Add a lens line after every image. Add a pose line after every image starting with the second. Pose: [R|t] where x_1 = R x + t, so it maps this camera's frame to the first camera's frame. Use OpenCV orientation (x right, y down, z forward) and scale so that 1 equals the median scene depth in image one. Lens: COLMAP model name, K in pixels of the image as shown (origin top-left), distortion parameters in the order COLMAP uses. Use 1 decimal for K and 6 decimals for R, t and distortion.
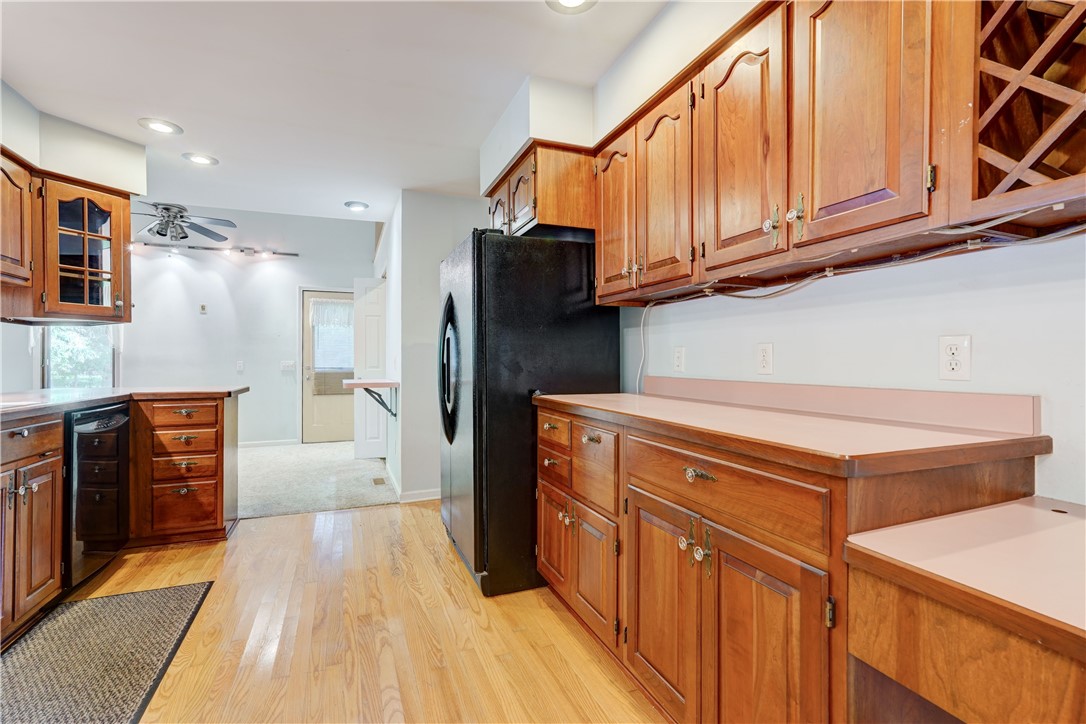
lens RADIAL K [[492.3, 0, 544.6], [0, 492.3, 359.5], [0, 0, 1]] dist [-0.016257, 0.010131]
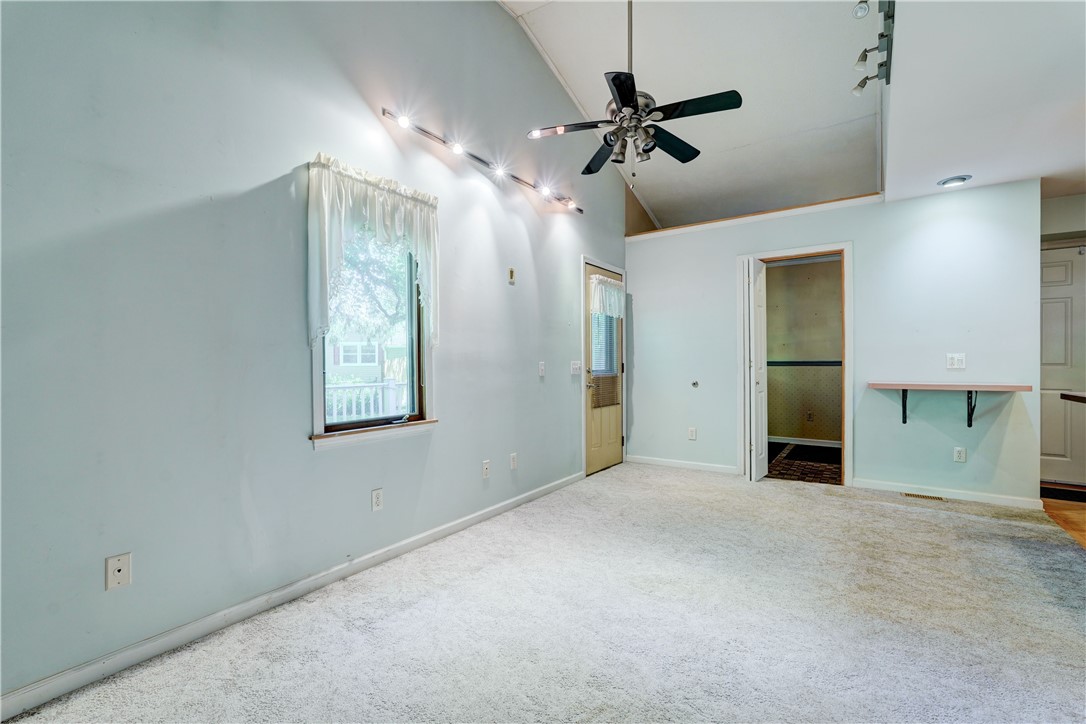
lens RADIAL K [[488.0, 0, 543.2], [0, 488.0, 365.5], [0, 0, 1]] dist [-0.011726, 0.008713]
pose [[0.831780, -0.006108, 0.555072, -2.154915], [0.000340, 0.999945, 0.010494, 0.003890], [-0.555105, -0.008540, 0.831736, 1.016557]]
